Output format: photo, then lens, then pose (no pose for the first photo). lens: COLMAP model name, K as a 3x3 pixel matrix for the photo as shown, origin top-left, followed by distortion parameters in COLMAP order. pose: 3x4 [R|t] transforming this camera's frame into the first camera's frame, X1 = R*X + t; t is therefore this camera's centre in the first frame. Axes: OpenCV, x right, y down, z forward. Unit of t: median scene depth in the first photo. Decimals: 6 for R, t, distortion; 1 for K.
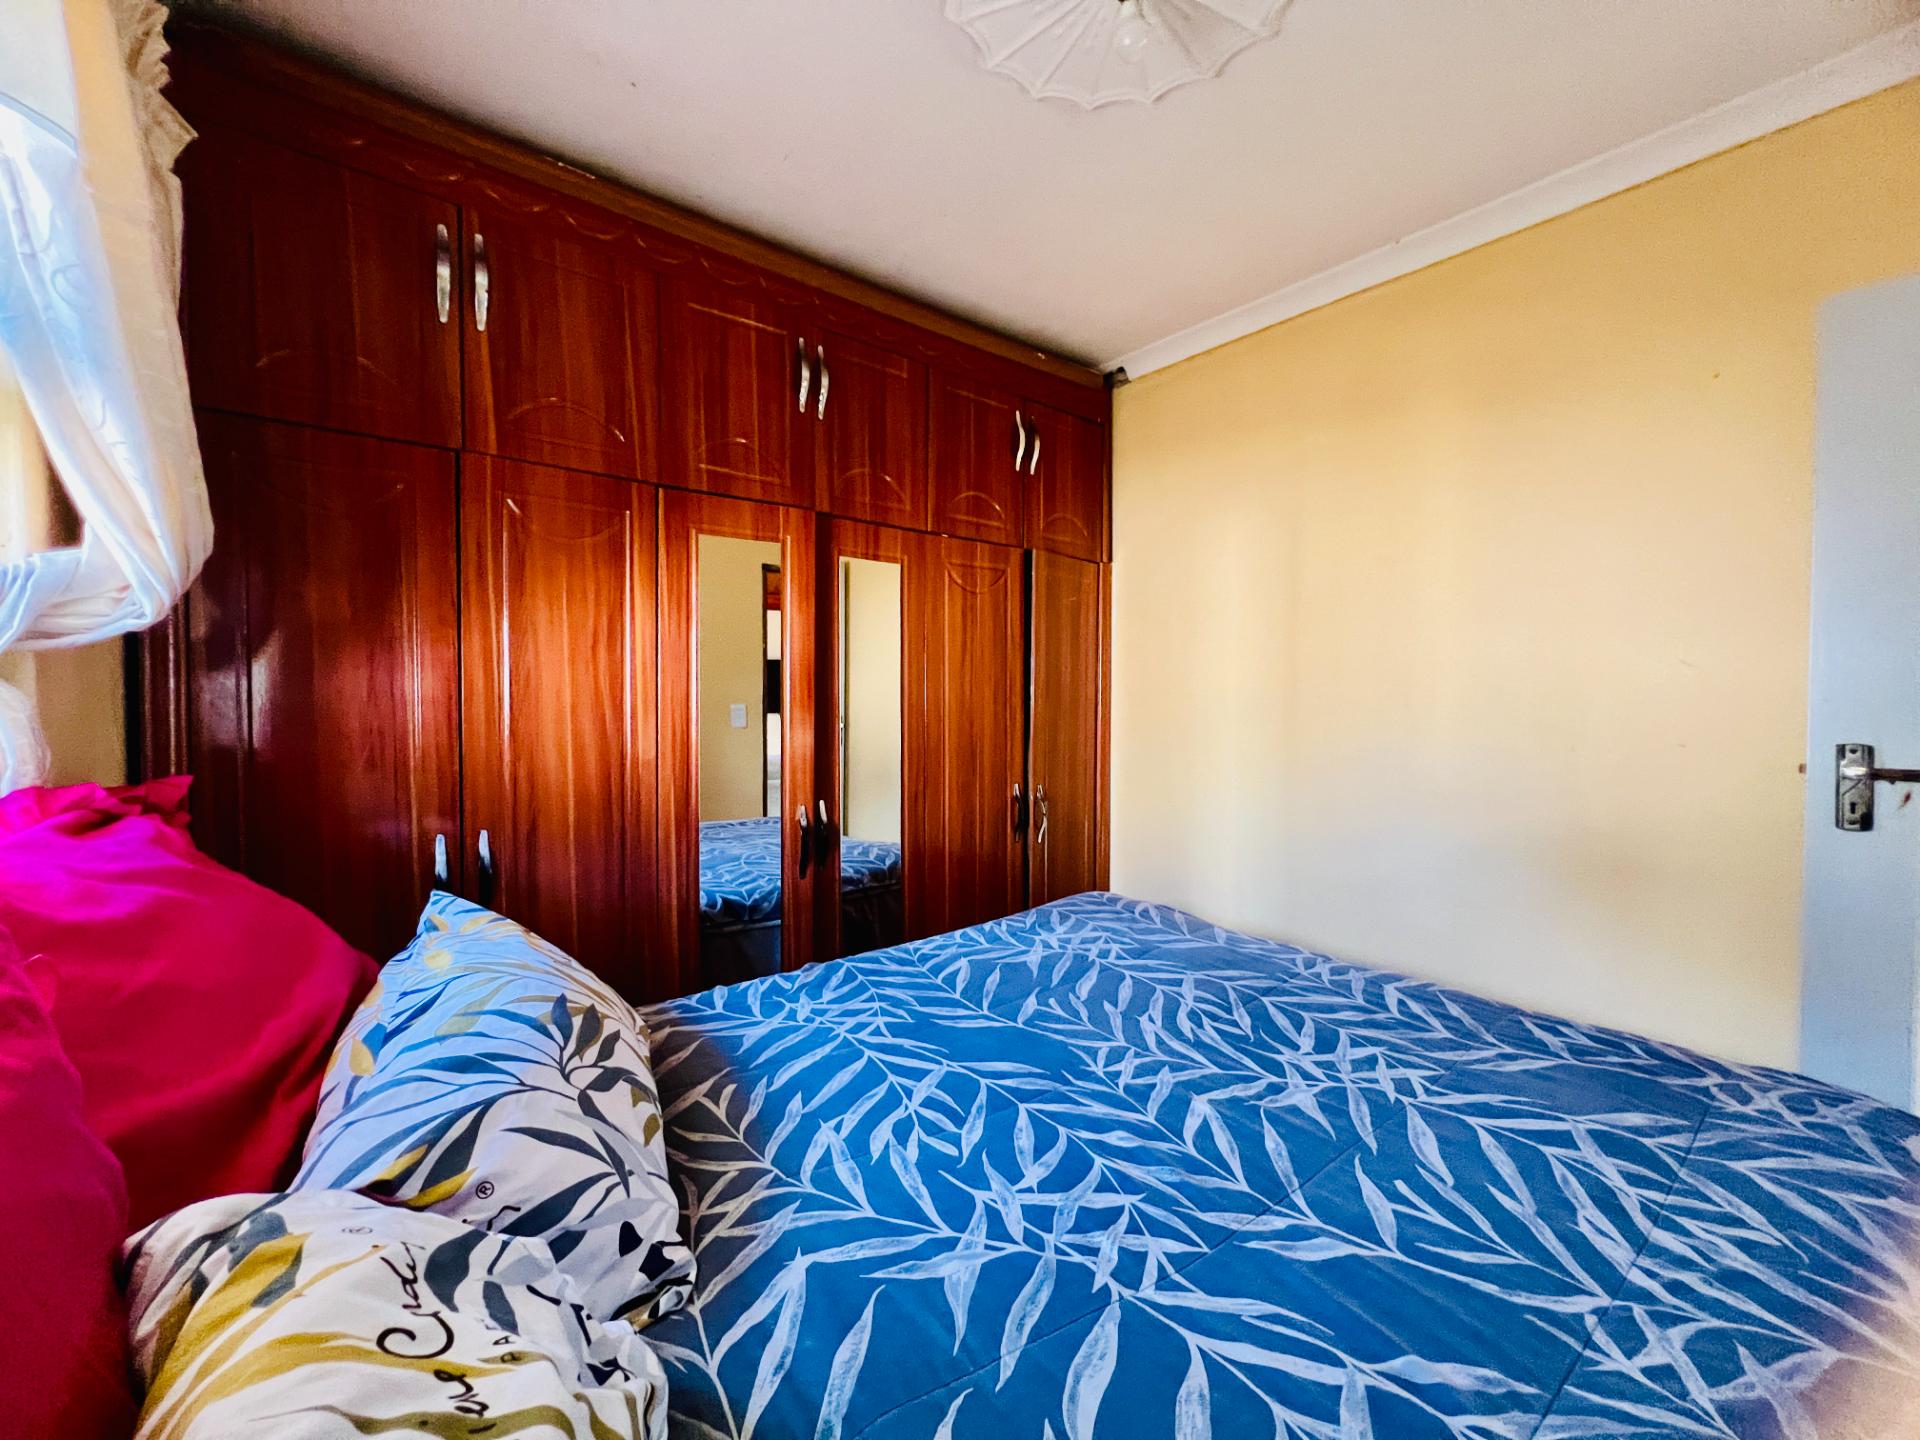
lens RADIAL K [[769.3, 0, 958.8], [0, 769.3, 721.3], [0, 0, 1]] dist [-0.004500, 0.001235]
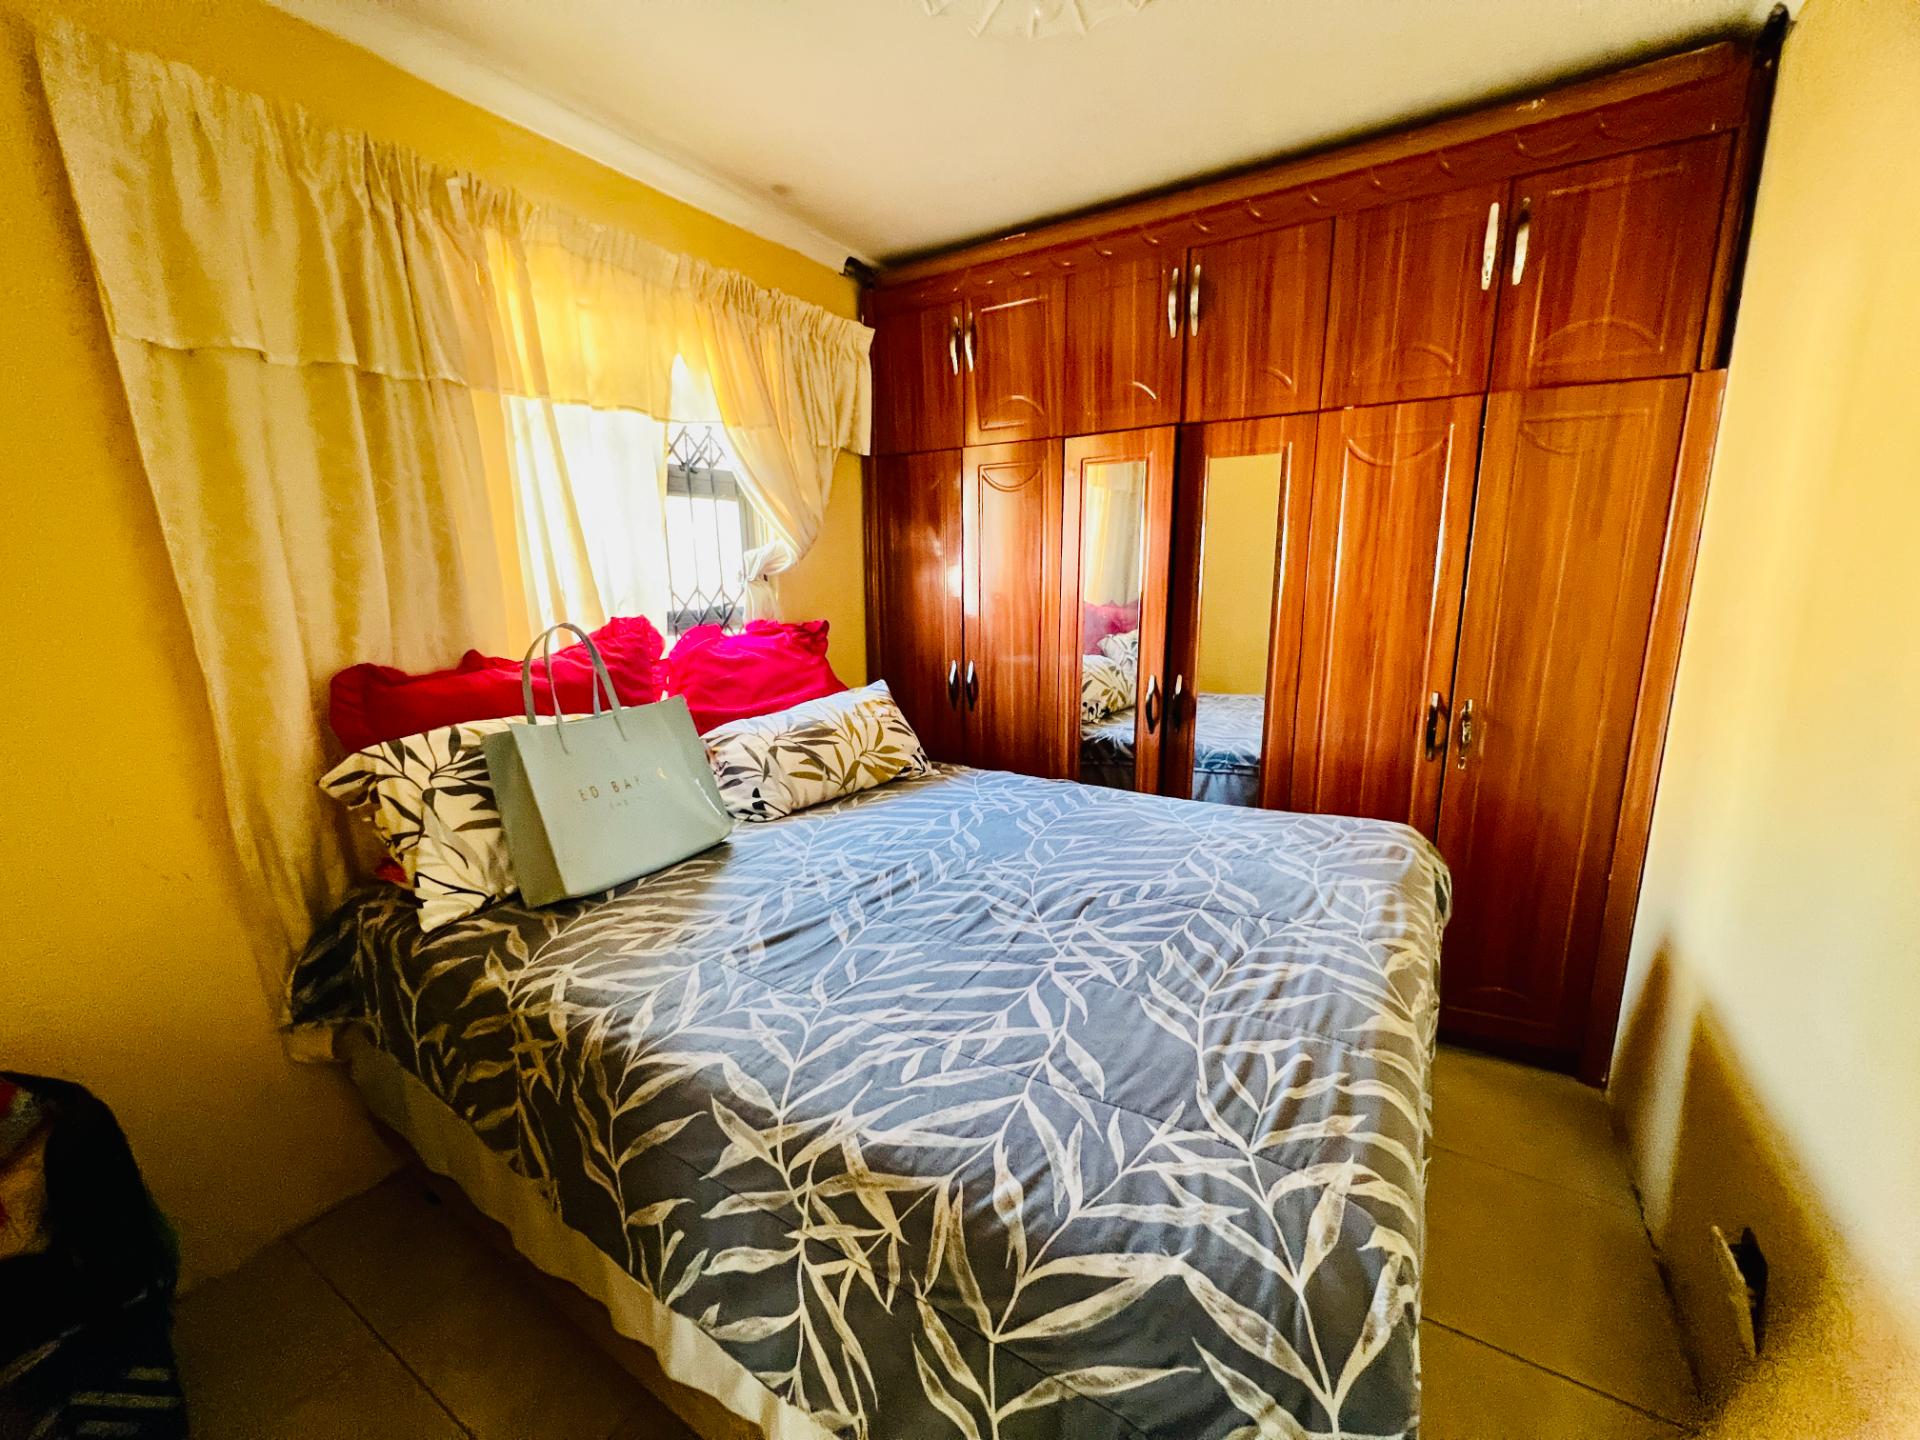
lens RADIAL K [[769.3, 0, 957.8], [0, 769.3, 727.6], [0, 0, 1]] dist [-0.004500, 0.001235]
pose [[0.327317, 0.184755, -0.926677, 0.799546], [-0.016693, 0.981676, 0.189824, -0.036904], [0.944767, -0.046664, 0.324403, 0.269023]]
